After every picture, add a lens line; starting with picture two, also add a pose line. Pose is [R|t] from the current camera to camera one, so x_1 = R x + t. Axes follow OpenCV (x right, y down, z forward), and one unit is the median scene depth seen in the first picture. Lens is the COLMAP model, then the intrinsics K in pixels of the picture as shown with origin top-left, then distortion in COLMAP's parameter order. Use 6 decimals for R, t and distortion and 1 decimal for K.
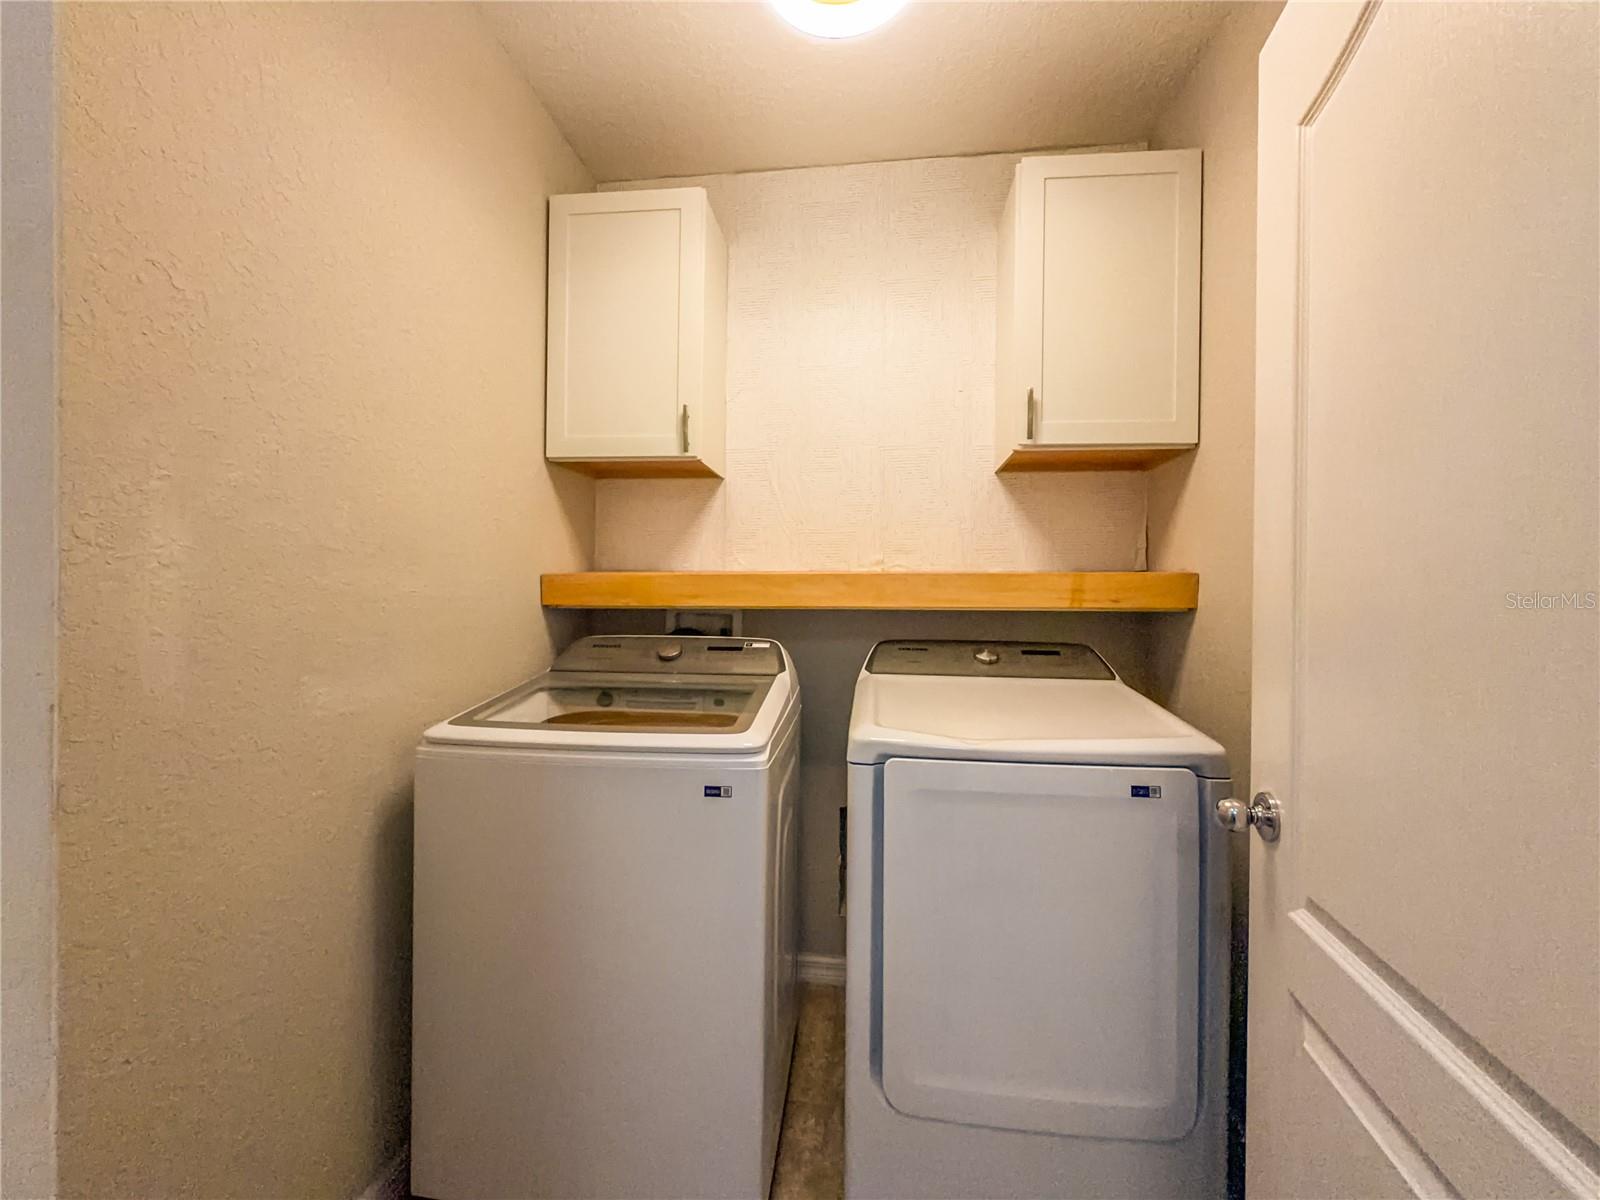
lens RADIAL K [[643.8, 0, 806.2], [0, 643.8, 598.8], [0, 0, 1]] dist [0.000303, 0.000148]
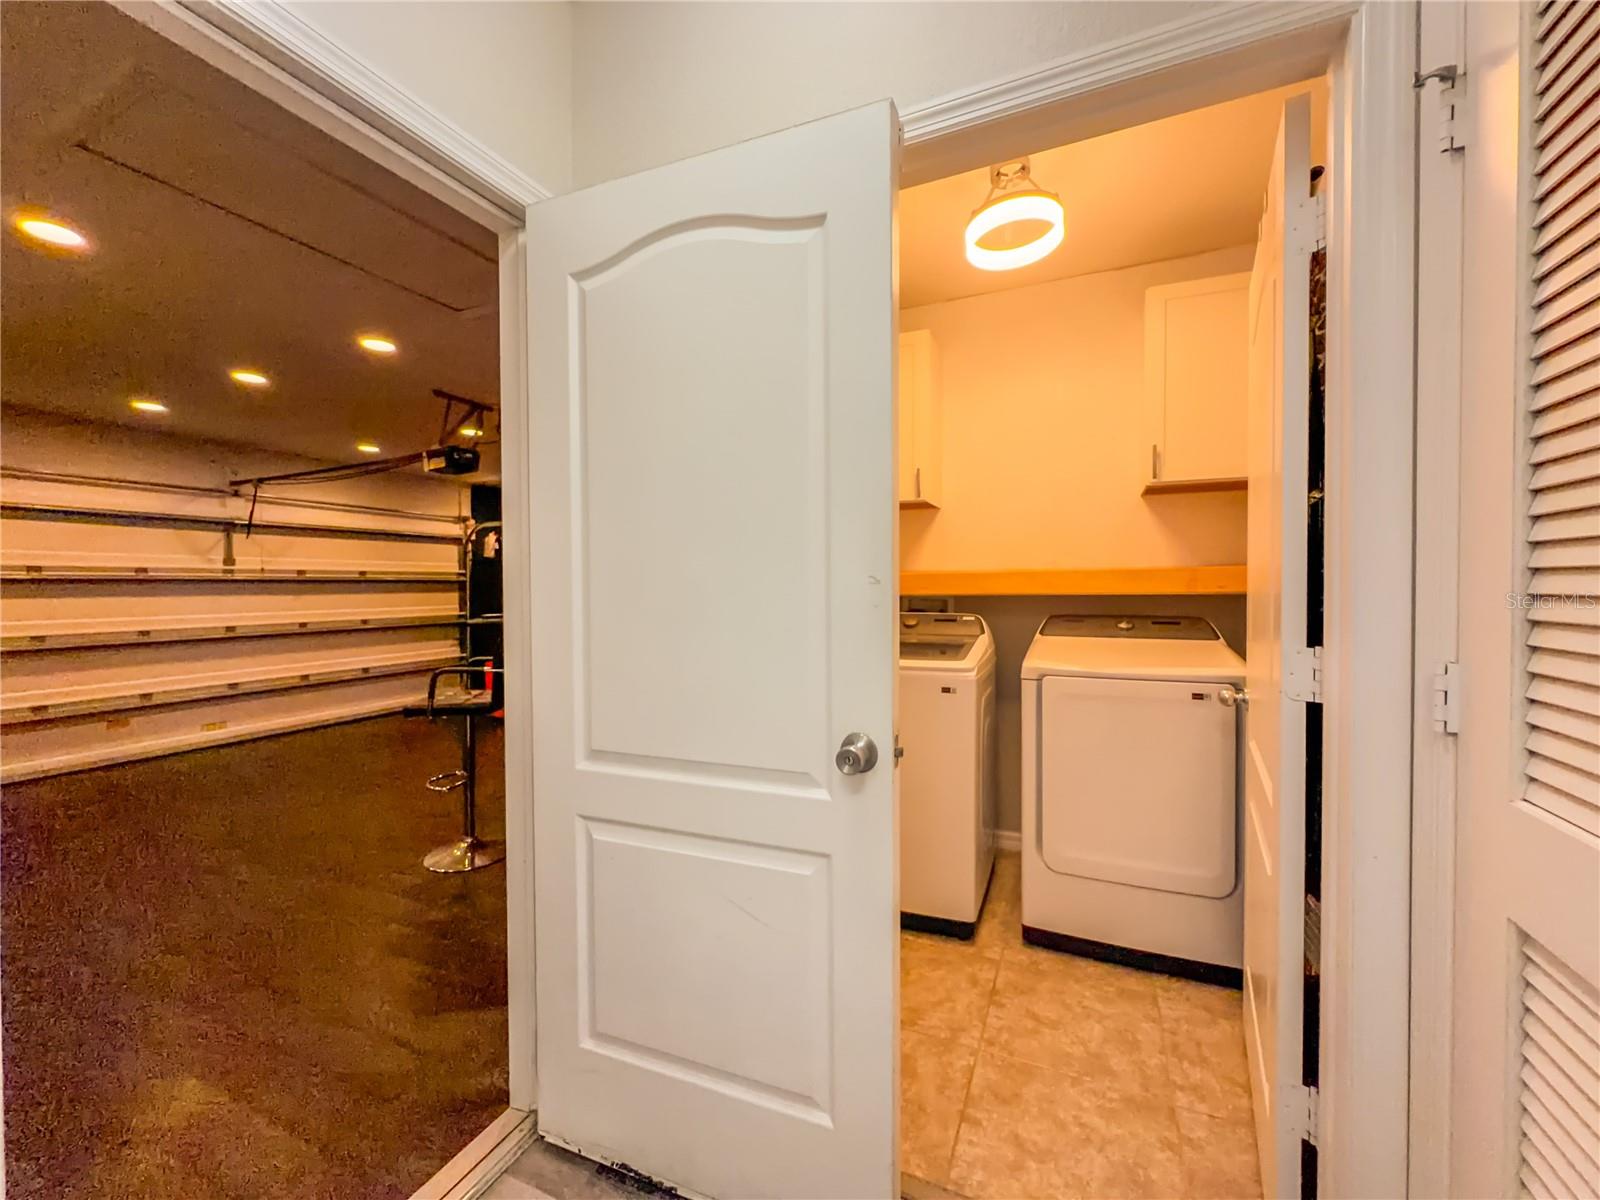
lens RADIAL K [[647.7, 0, 762.4], [0, 647.7, 602.8], [0, 0, 1]] dist [-0.001581, 0.000002]
pose [[0.935909, -0.007238, -0.352168, 0.018514], [0.016827, 0.999566, 0.024175, -0.014356], [0.351840, -0.028552, 0.935625, -0.722358]]
